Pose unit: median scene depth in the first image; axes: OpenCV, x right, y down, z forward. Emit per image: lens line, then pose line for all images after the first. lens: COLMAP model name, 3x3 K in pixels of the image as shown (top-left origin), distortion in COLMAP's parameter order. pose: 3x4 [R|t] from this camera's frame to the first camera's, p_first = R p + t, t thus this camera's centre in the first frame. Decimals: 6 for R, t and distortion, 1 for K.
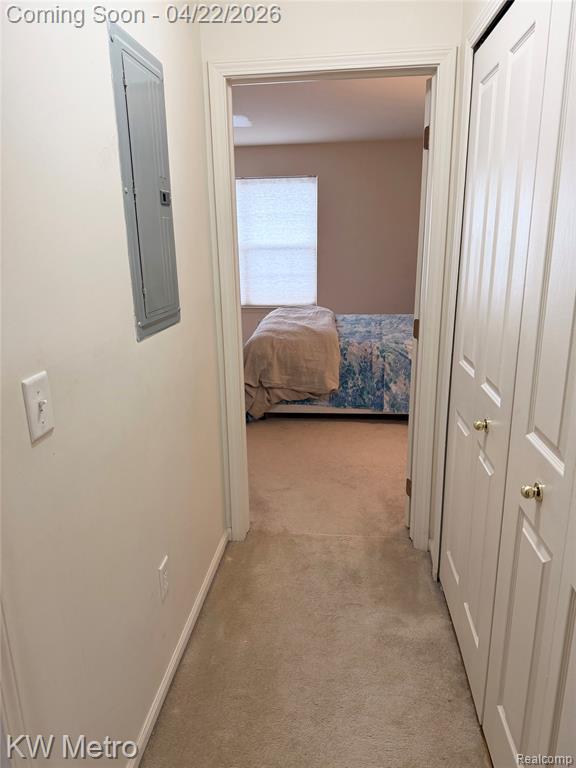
lens RADIAL K [[544.9, 0, 281.4], [0, 544.9, 388.2], [0, 0, 1]] dist [0.031041, -0.035178]
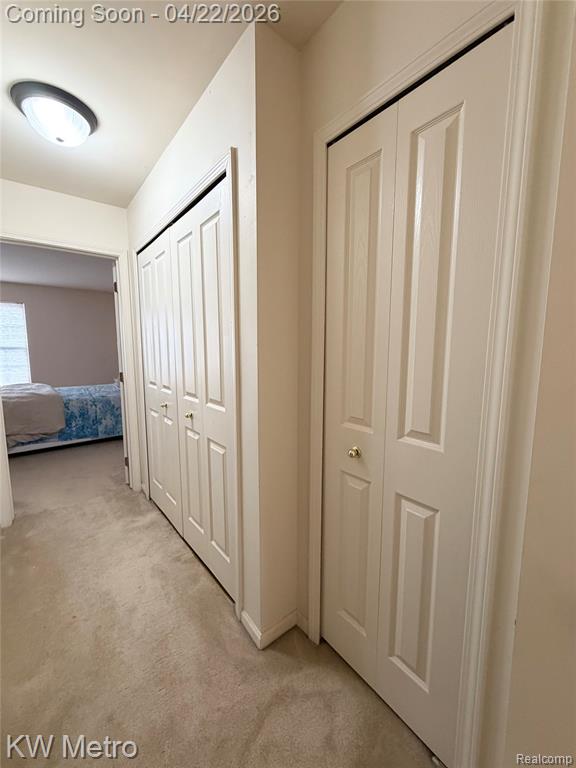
lens RADIAL K [[308.5, 0, 291.8], [0, 308.5, 379.5], [0, 0, 1]] dist [0.001977, 0.000931]
pose [[0.694772, -0.059220, 0.716788, -0.075541], [0.185881, 0.977531, -0.099409, 0.075345], [-0.694795, 0.202304, 0.690169, -0.121686]]
